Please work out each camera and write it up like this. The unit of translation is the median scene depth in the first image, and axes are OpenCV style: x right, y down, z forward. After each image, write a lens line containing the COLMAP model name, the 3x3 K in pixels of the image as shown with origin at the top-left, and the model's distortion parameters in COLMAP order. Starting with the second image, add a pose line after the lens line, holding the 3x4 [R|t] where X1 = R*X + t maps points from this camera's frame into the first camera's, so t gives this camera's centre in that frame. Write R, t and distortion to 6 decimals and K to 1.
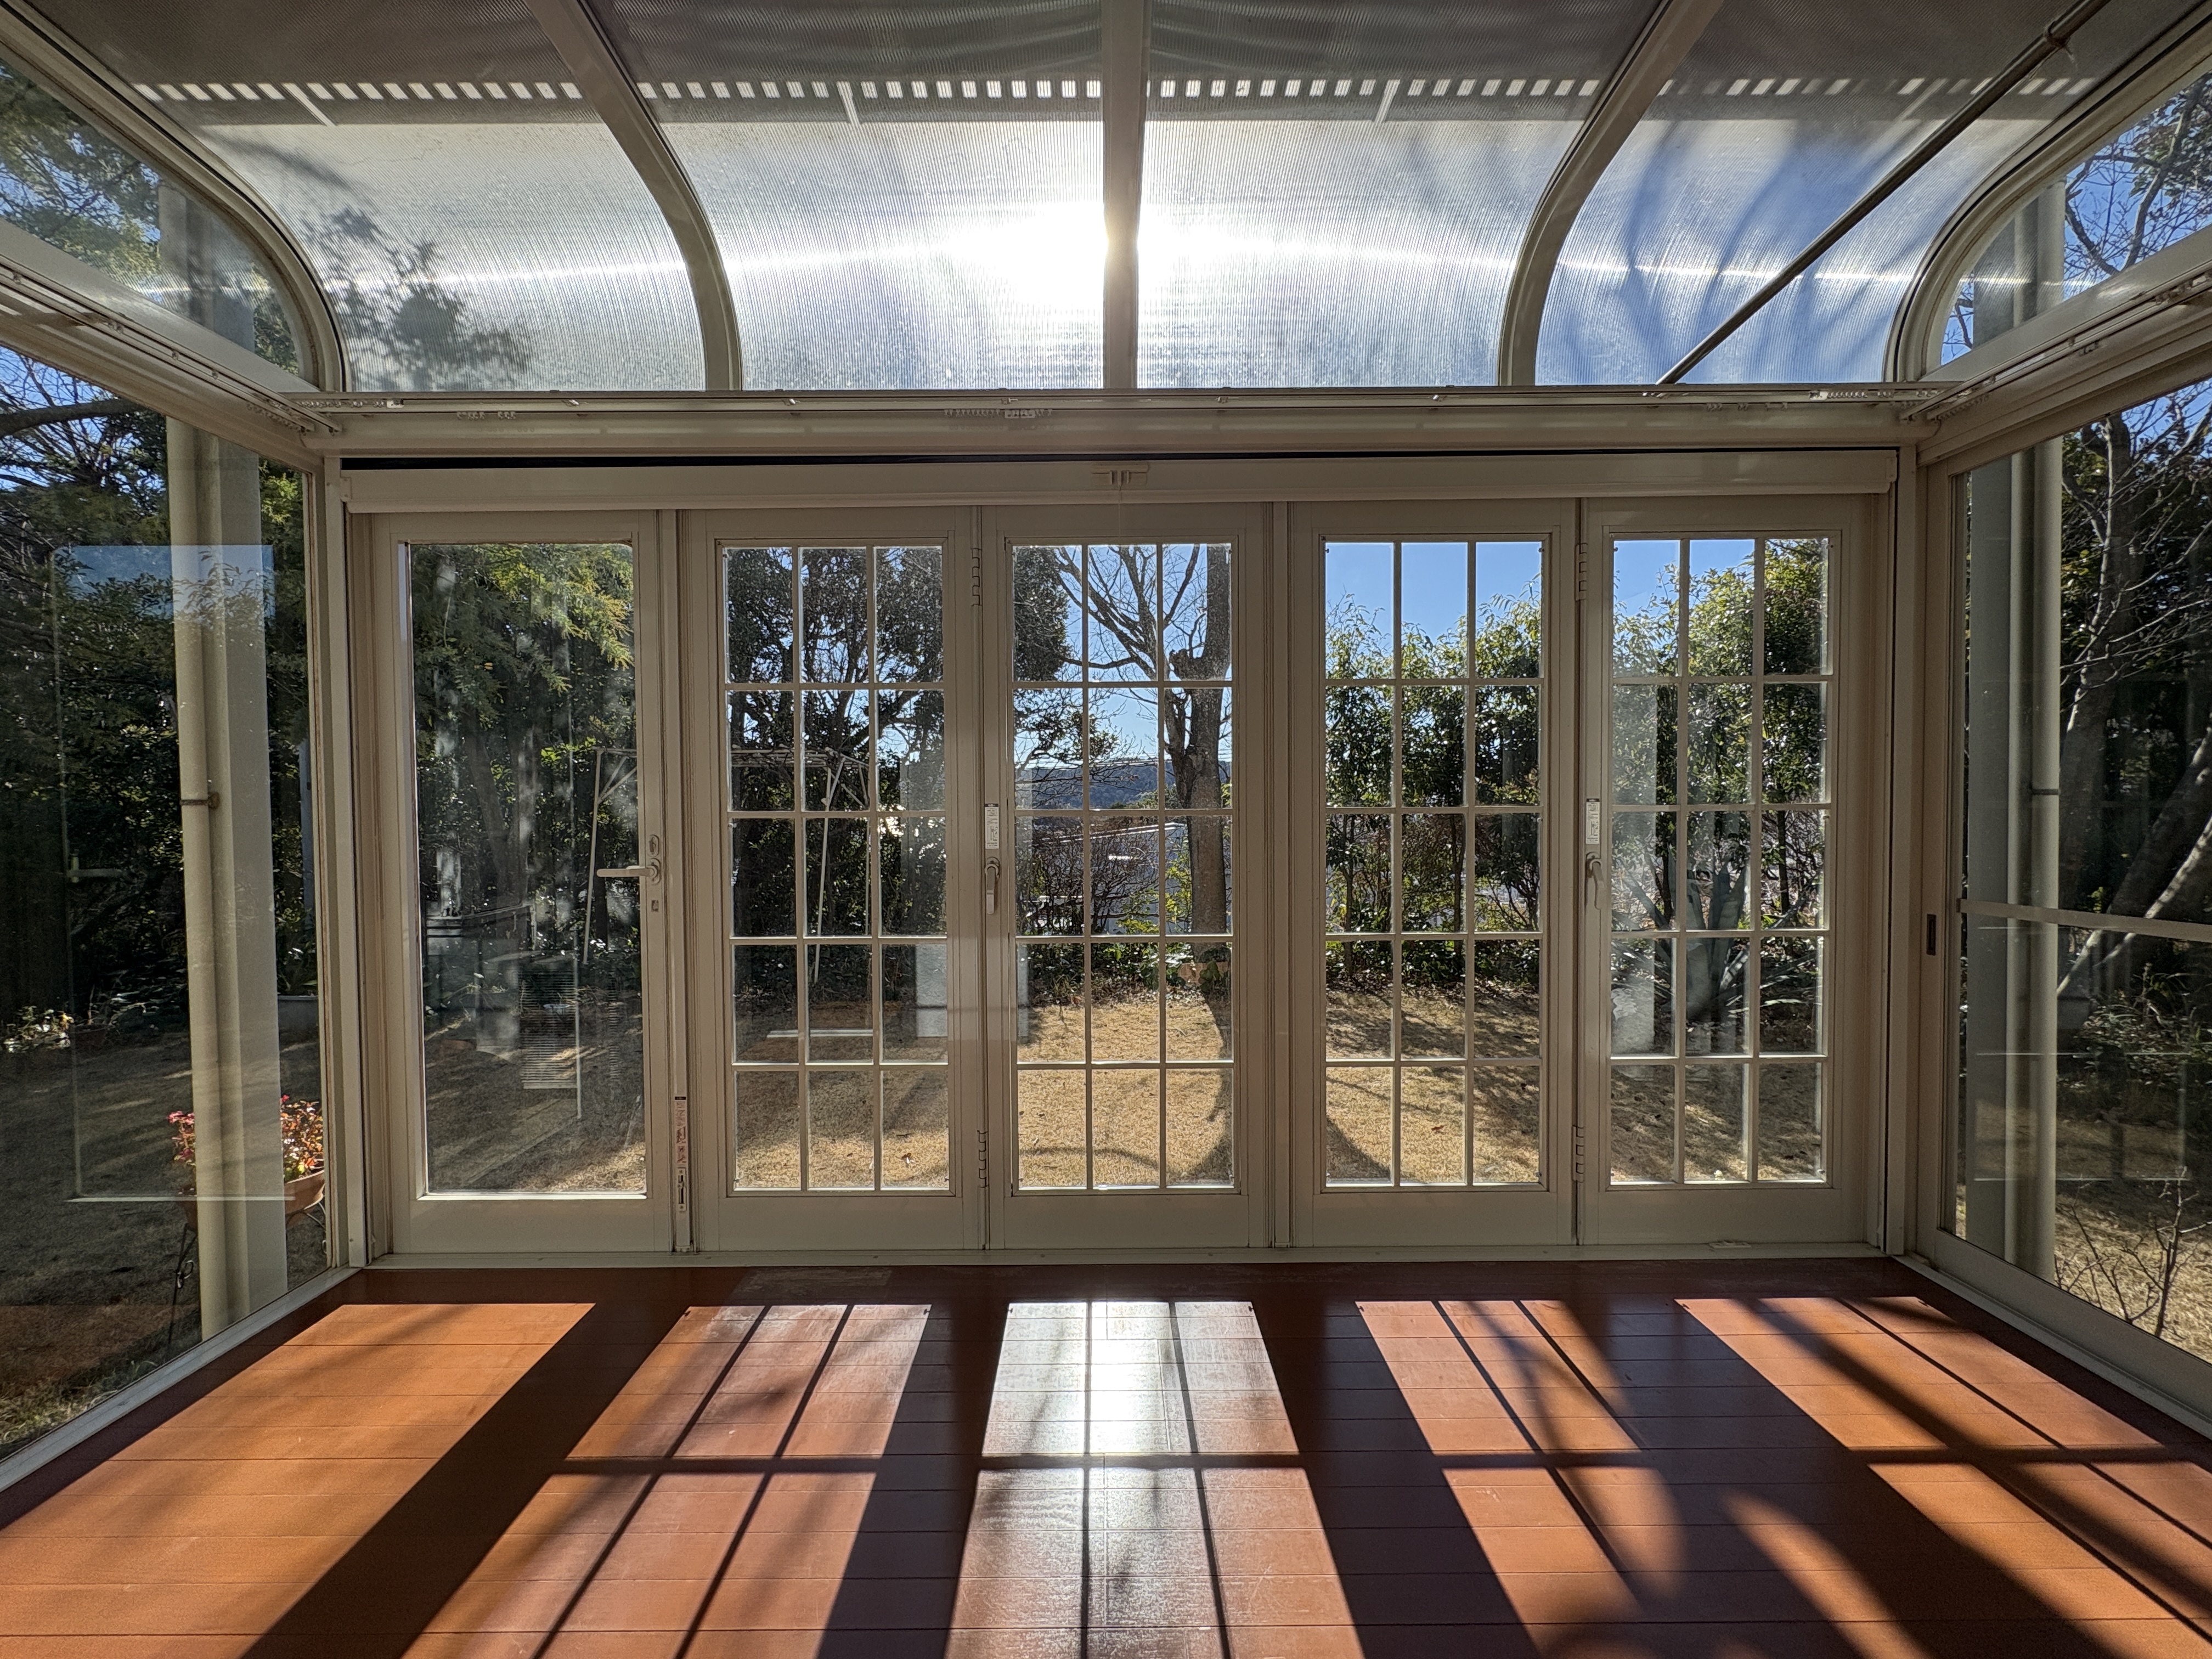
lens RADIAL K [[882.4, 0, 1103.5], [0, 882.4, 825.1], [0, 0, 1]] dist [-0.001257, -0.000294]
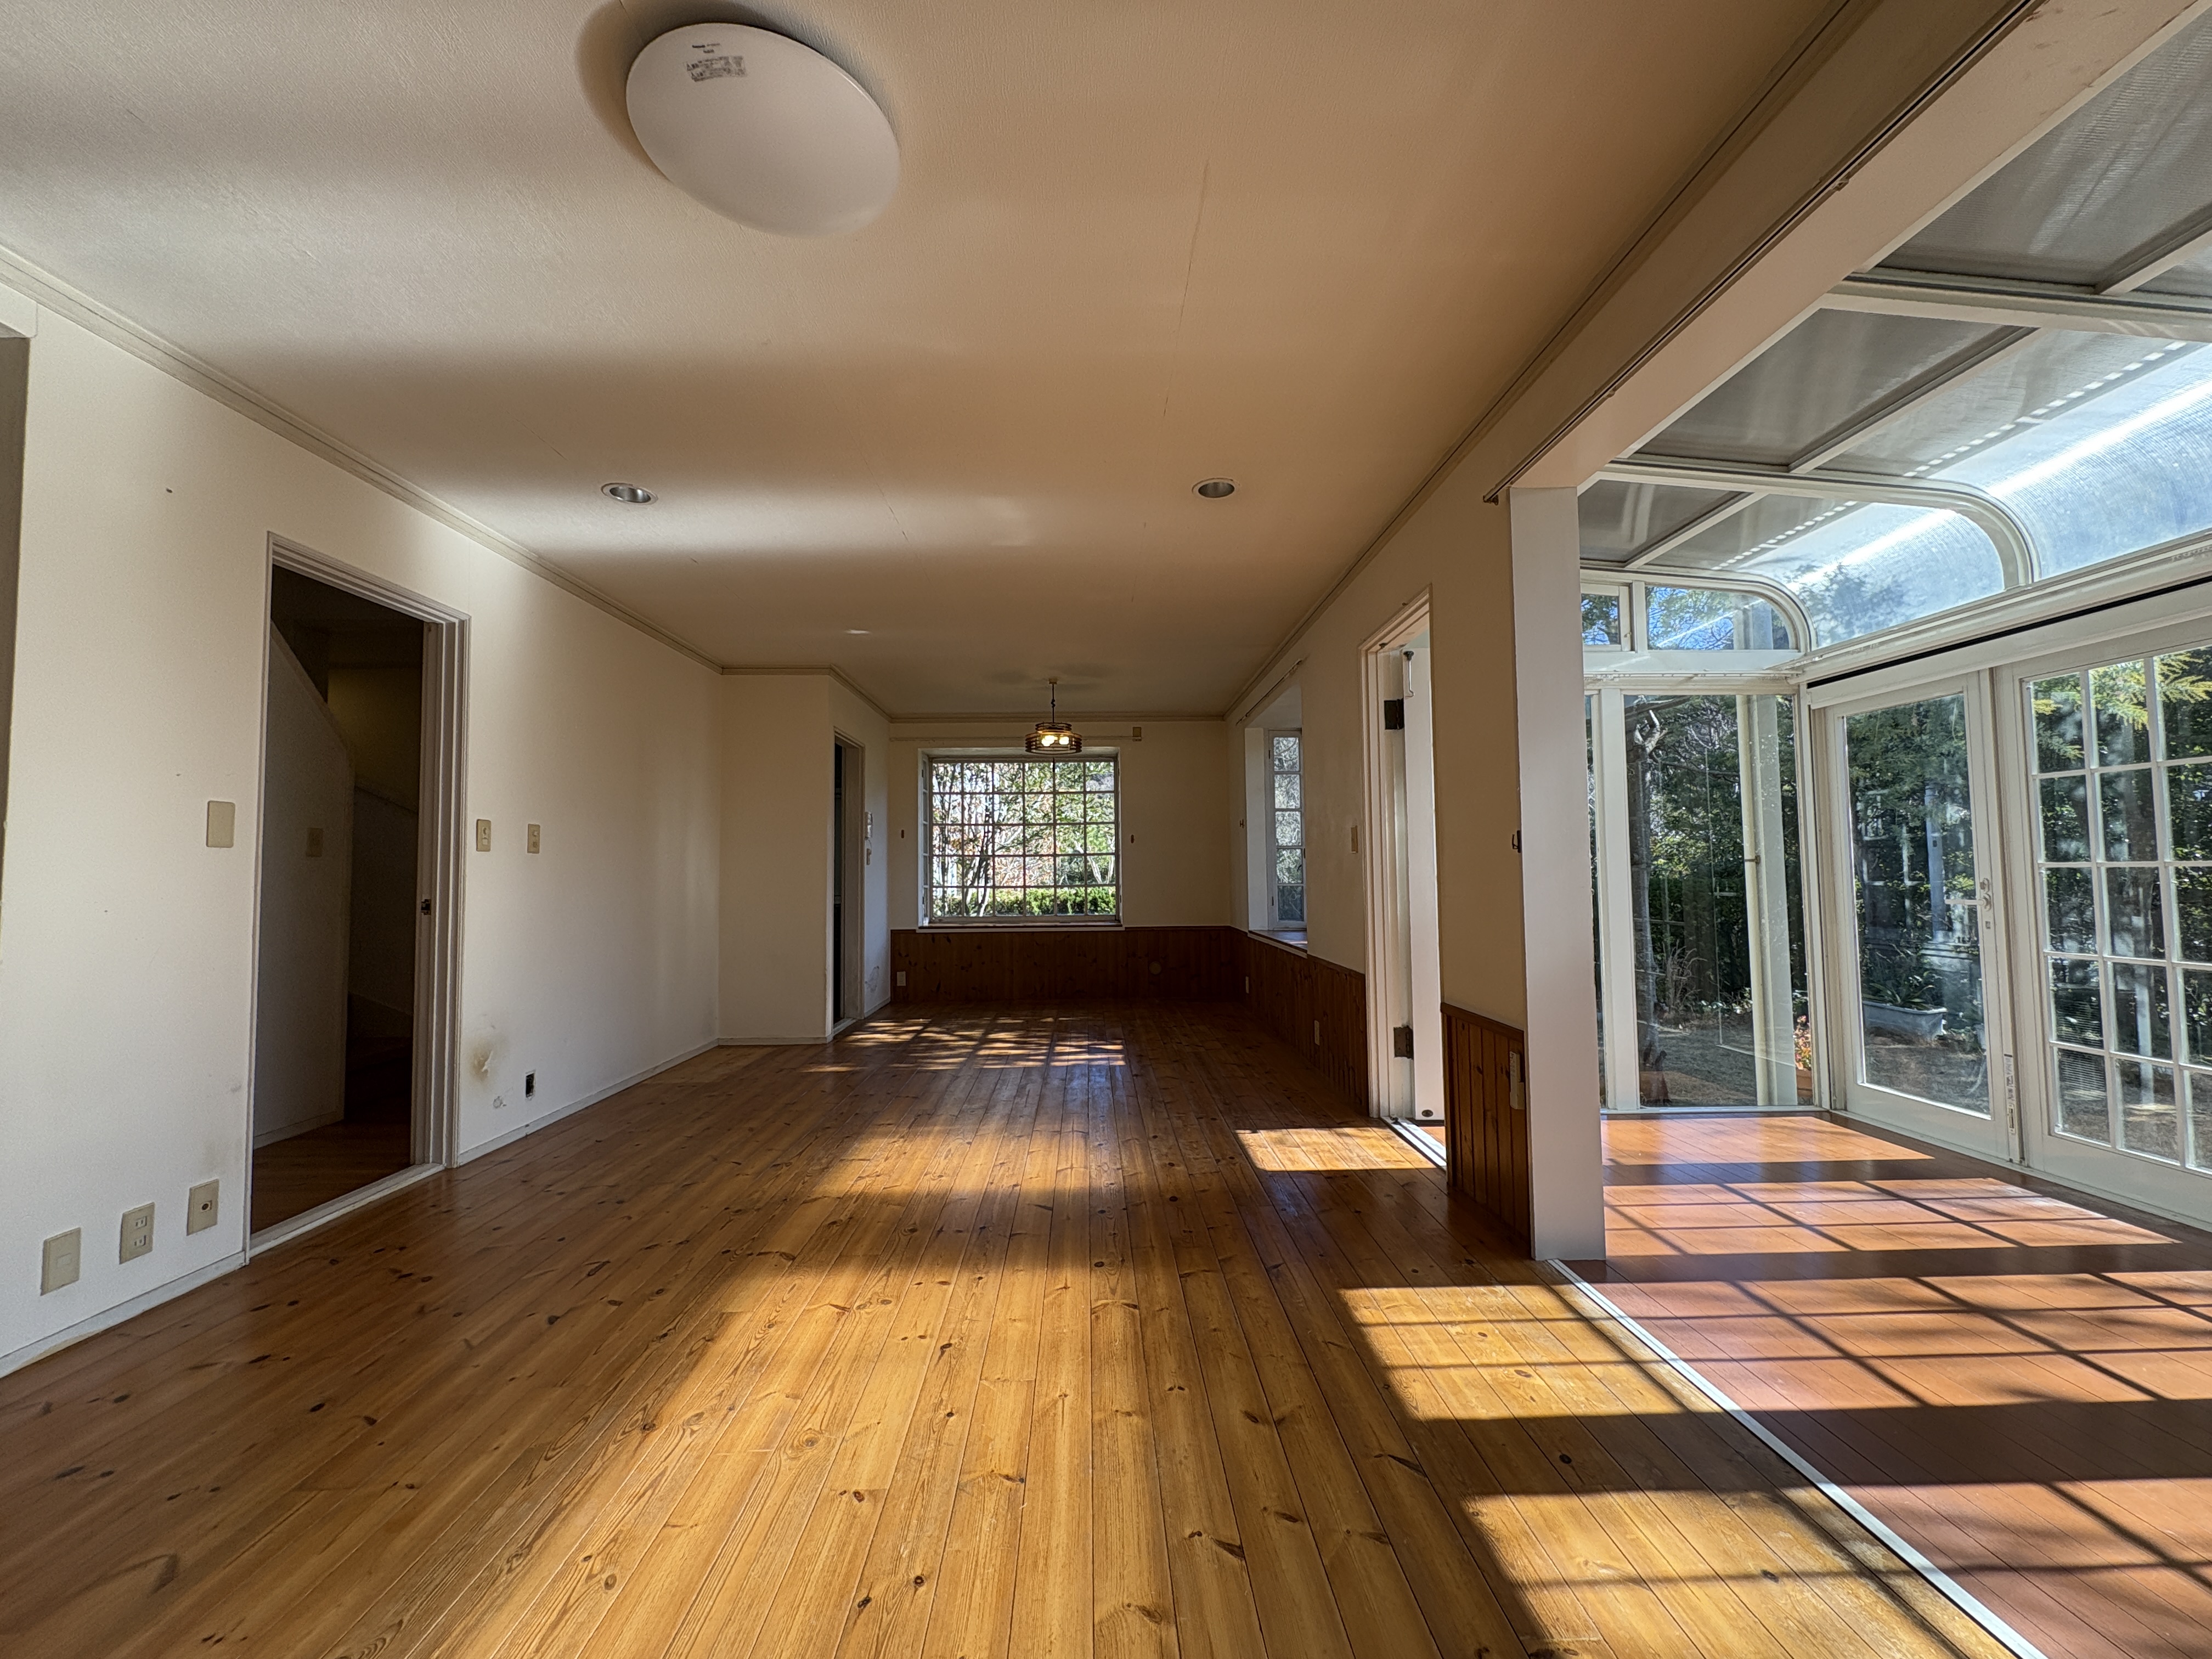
lens RADIAL K [[882.4, 0, 1106.8], [0, 882.4, 828.8], [0, 0, 1]] dist [-0.001257, -0.000294]
pose [[0.023091, -0.044604, -0.998738, 1.050573], [-0.015184, 0.998873, -0.044961, 0.018218], [0.999618, 0.016203, 0.022387, -0.599509]]
